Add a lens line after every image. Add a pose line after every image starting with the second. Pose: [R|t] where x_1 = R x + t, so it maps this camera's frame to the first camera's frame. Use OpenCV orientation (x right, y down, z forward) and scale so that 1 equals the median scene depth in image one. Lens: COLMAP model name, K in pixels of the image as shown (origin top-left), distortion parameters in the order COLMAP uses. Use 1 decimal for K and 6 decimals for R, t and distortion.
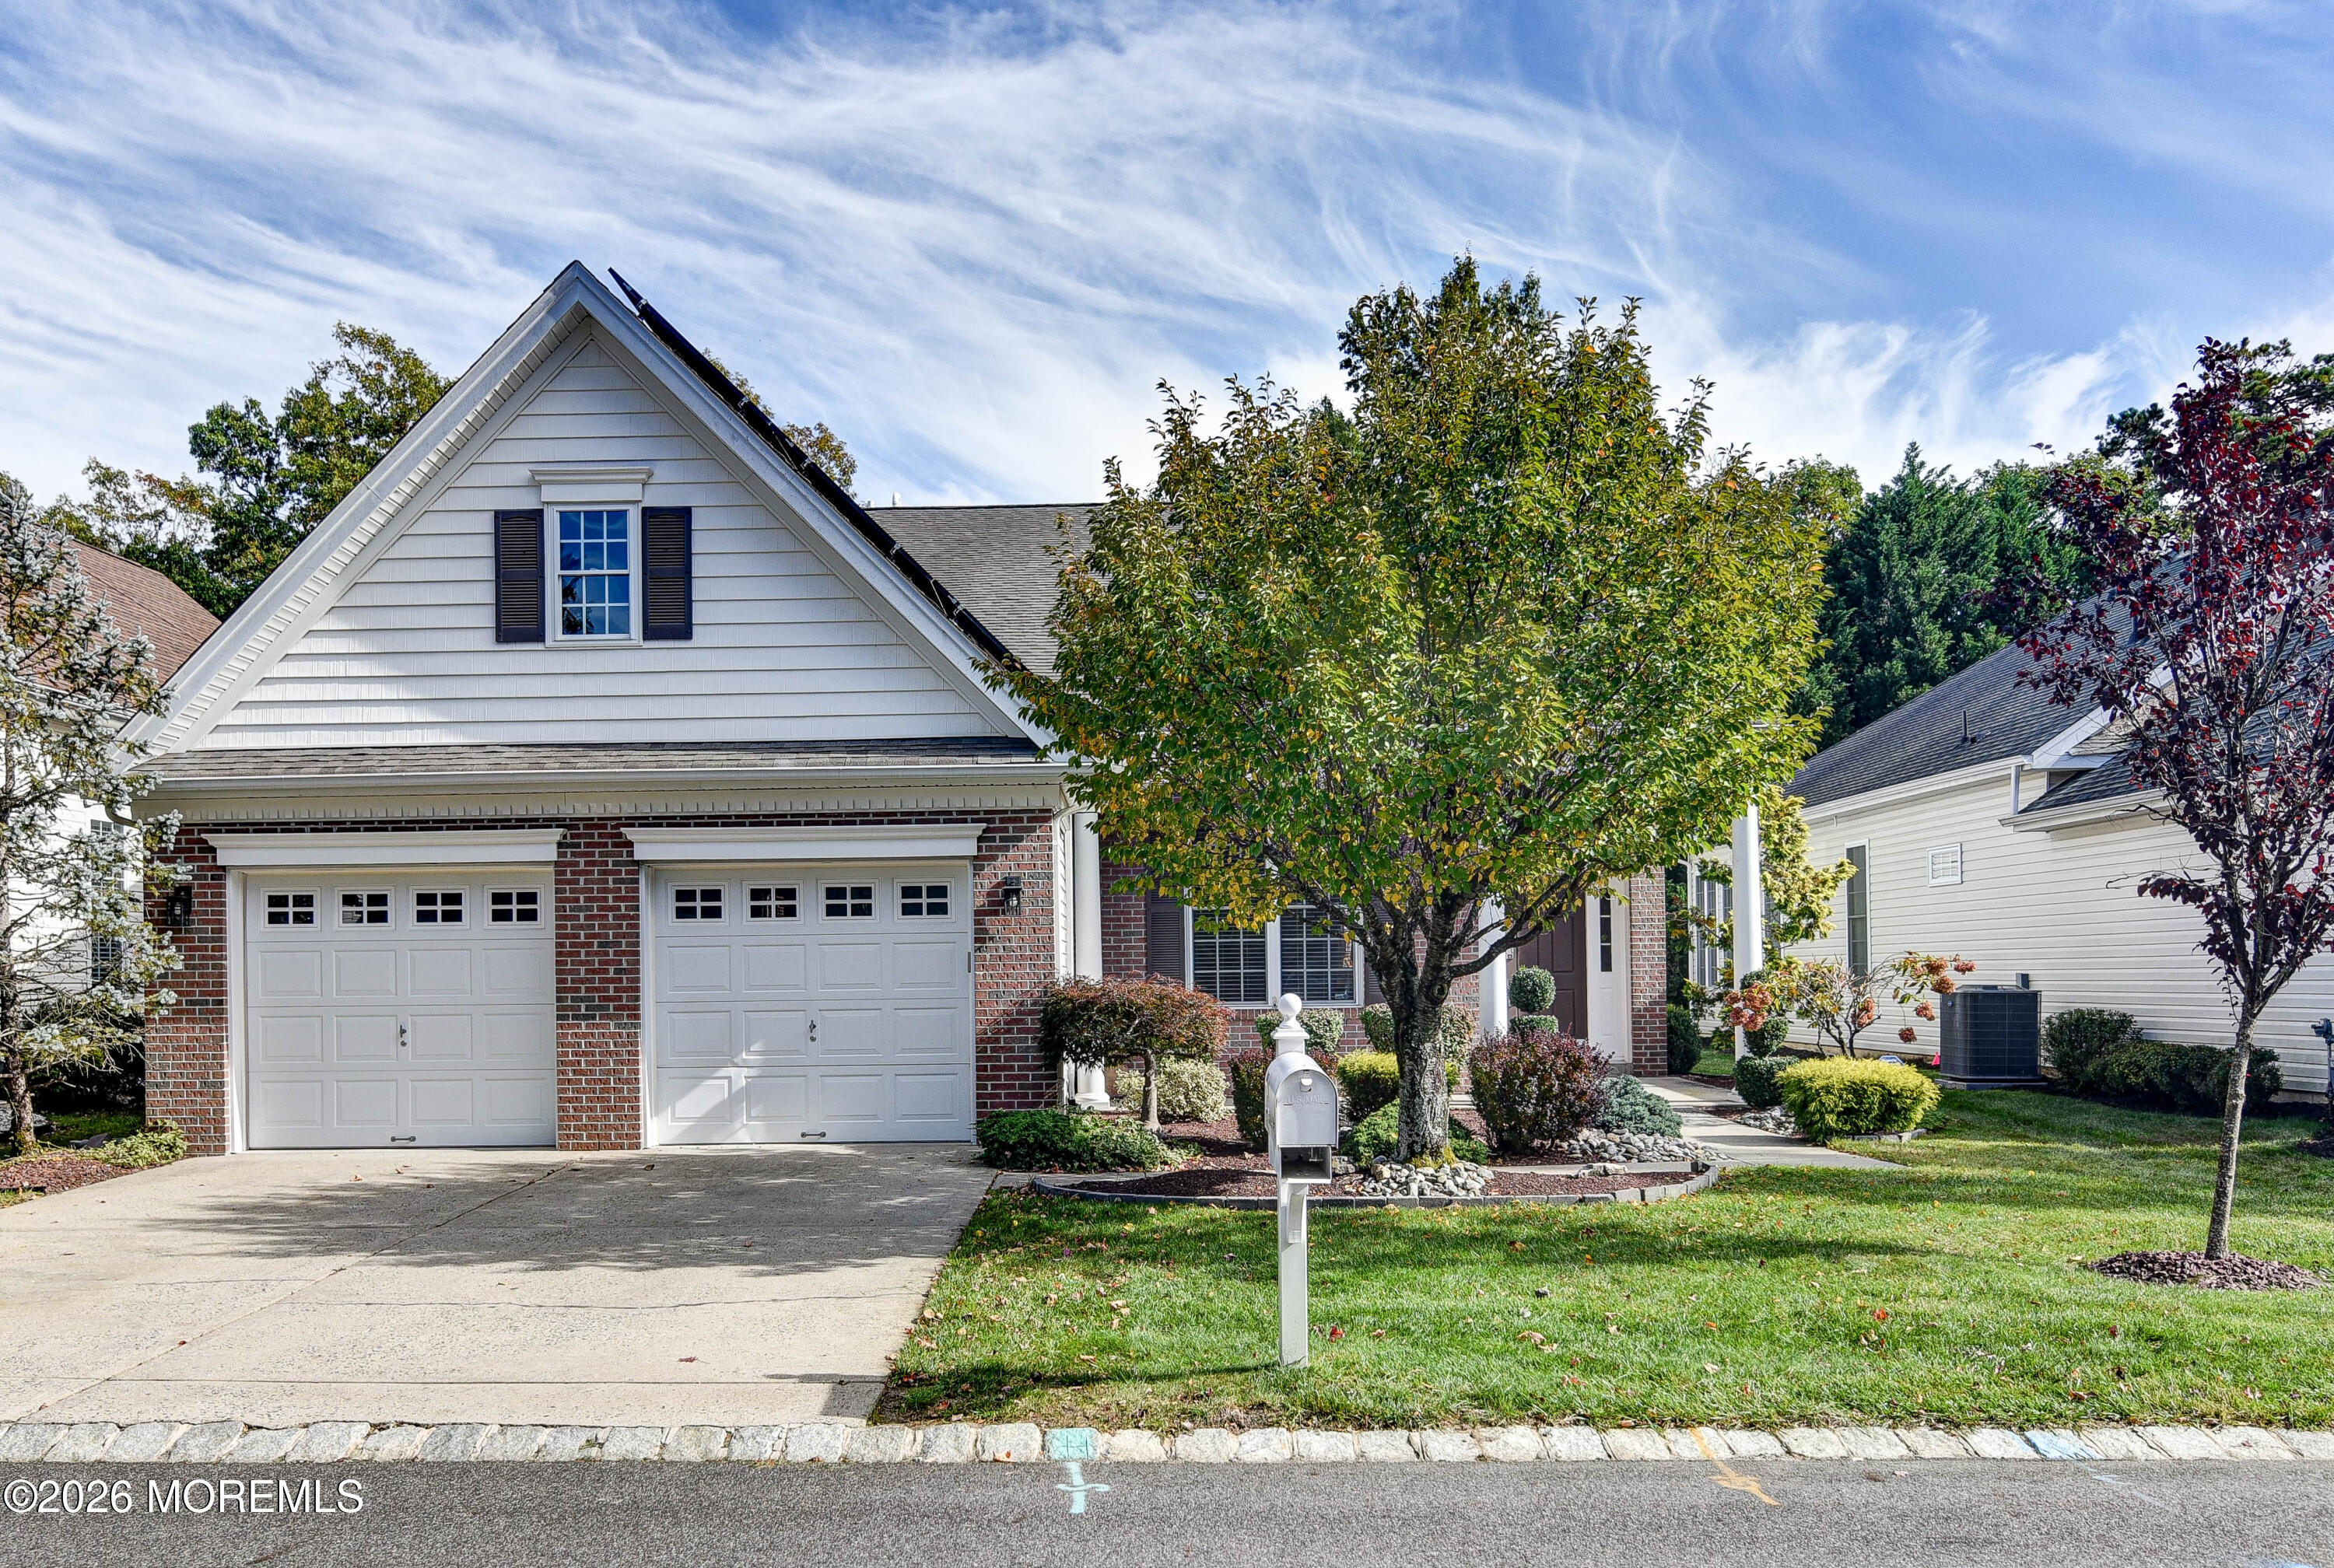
lens RADIAL K [[1881.0, 0, 1093.8], [0, 1881.0, 936.1], [0, 0, 1]] dist [-0.002578, -0.001715]
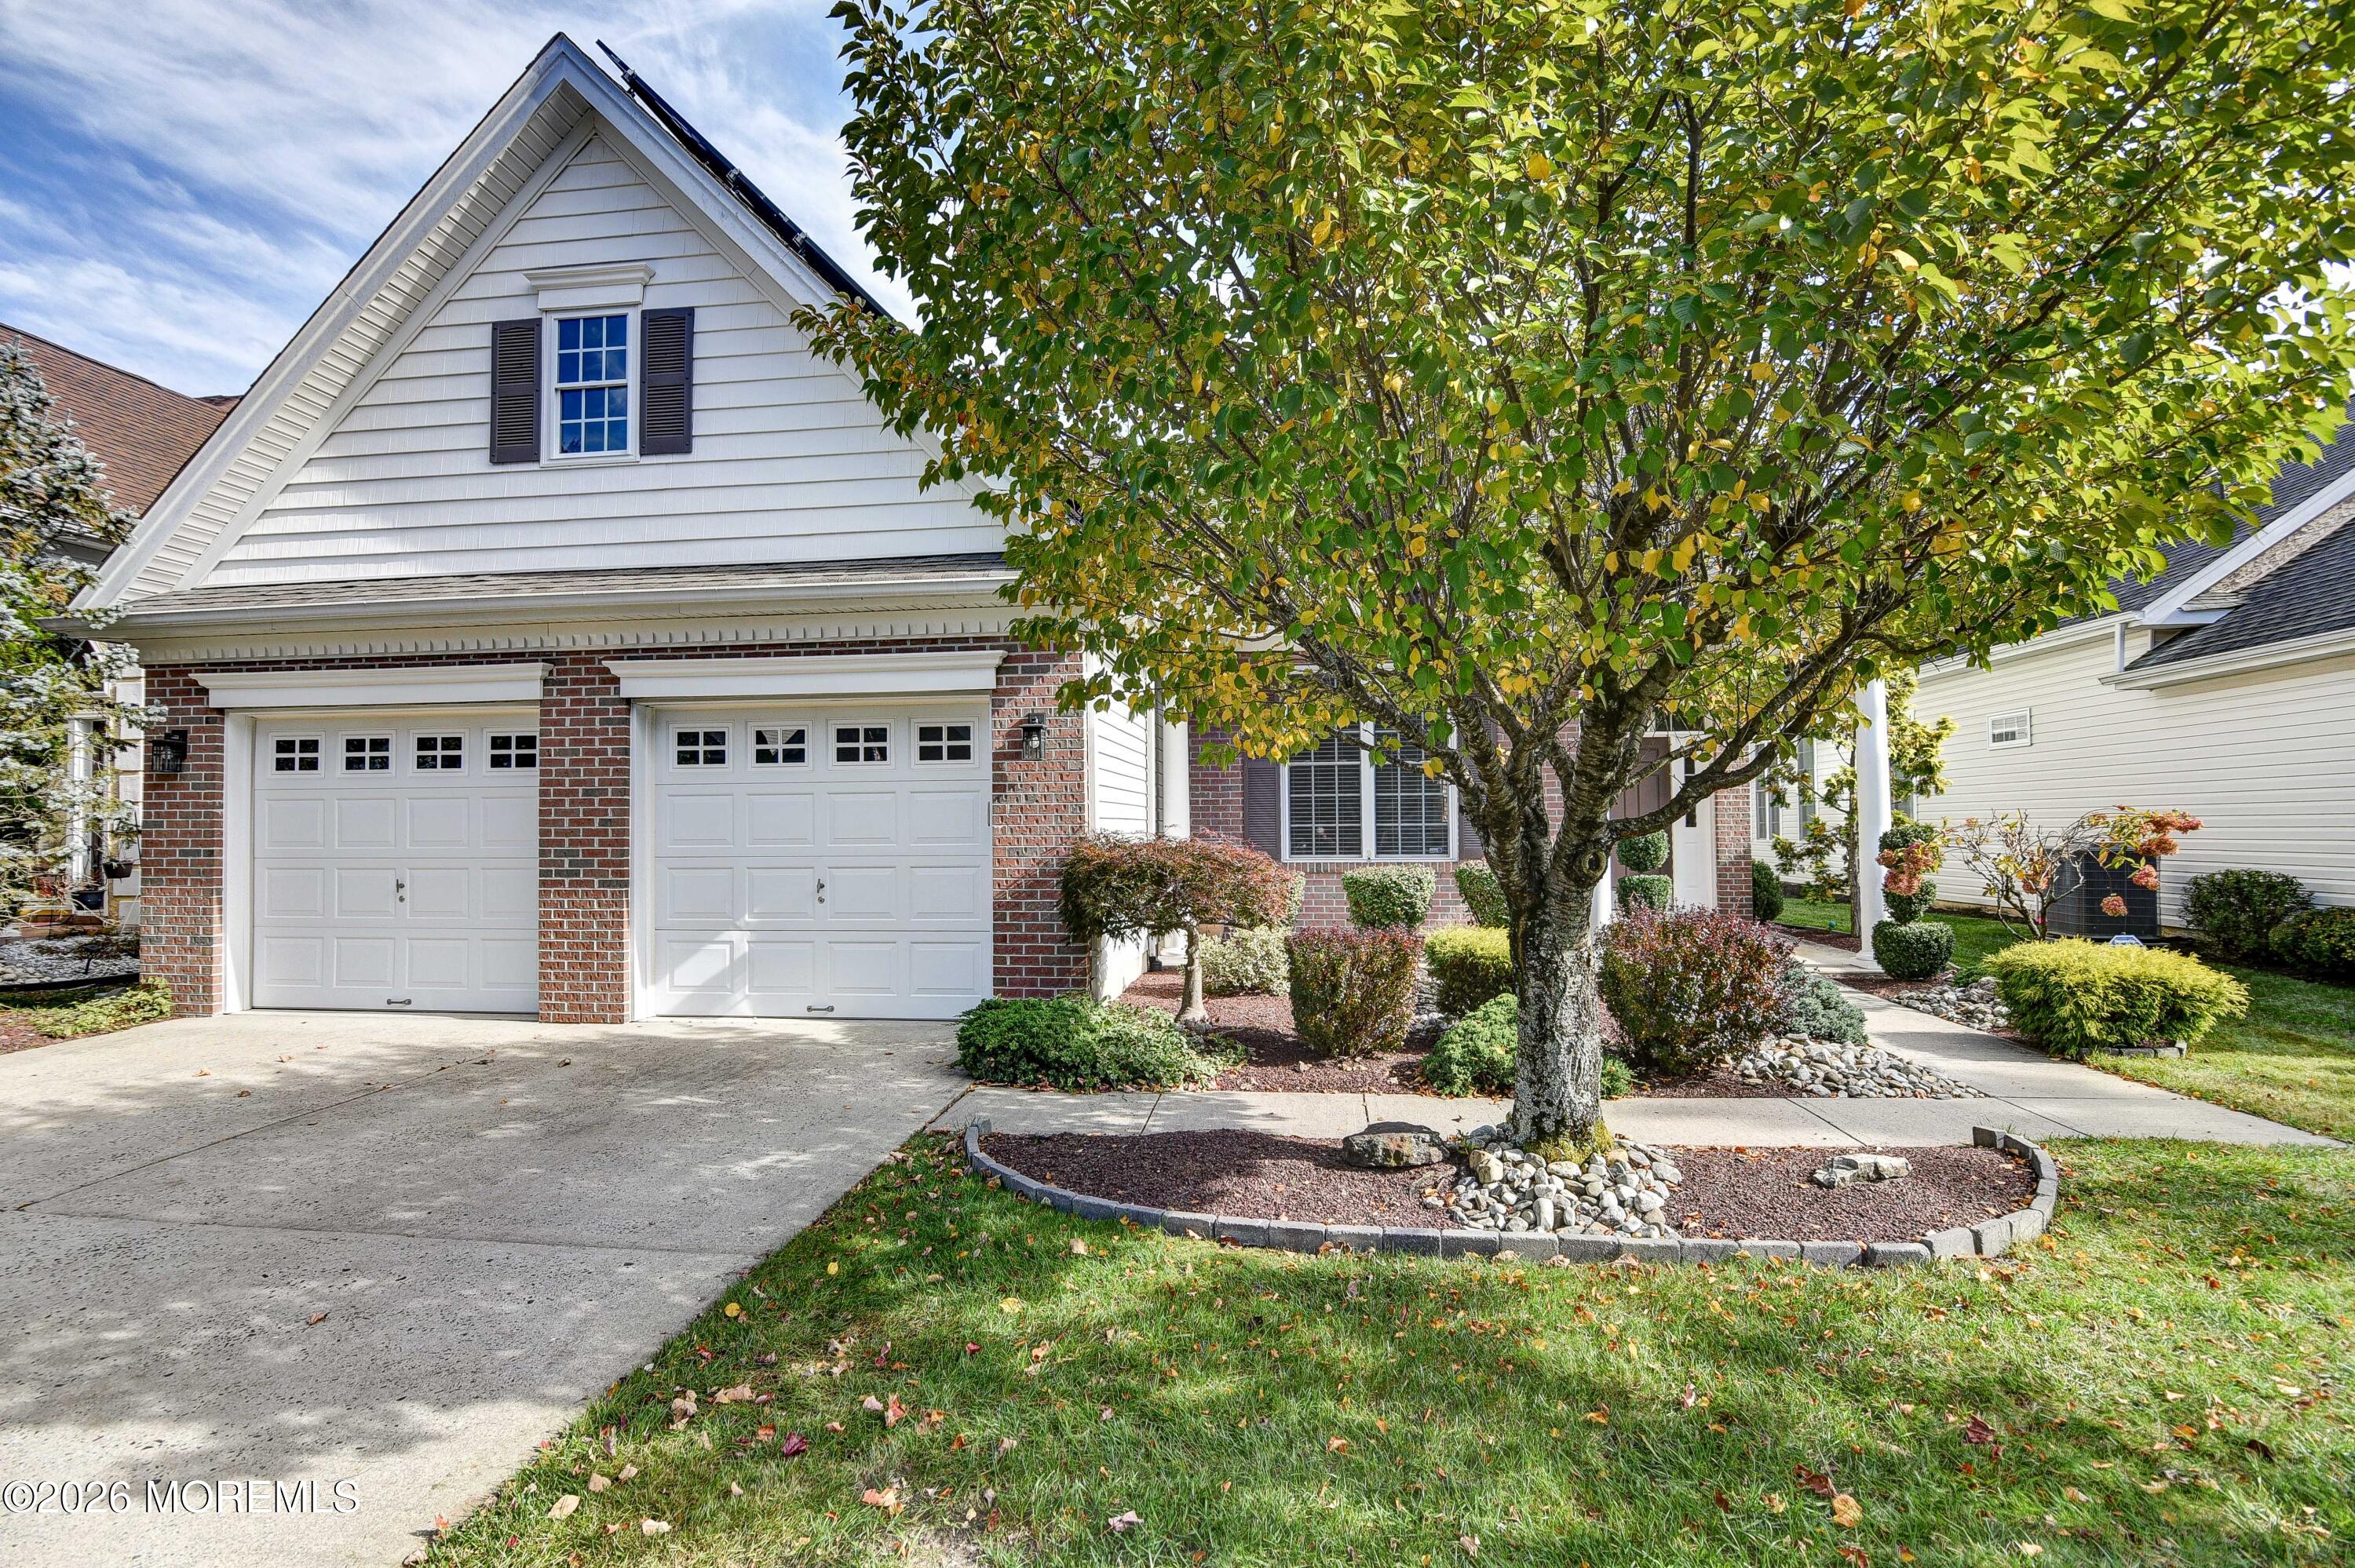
lens RADIAL K [[1173.0, 0, 1159.9], [0, 1173.0, 782.7], [0, 0, 1]] dist [-0.017833, -0.000278]
pose [[0.994323, 0.001144, -0.106401, 0.068406], [-0.002827, 0.999873, -0.015670, 0.007791], [0.106369, 0.015882, 0.994200, 0.475831]]
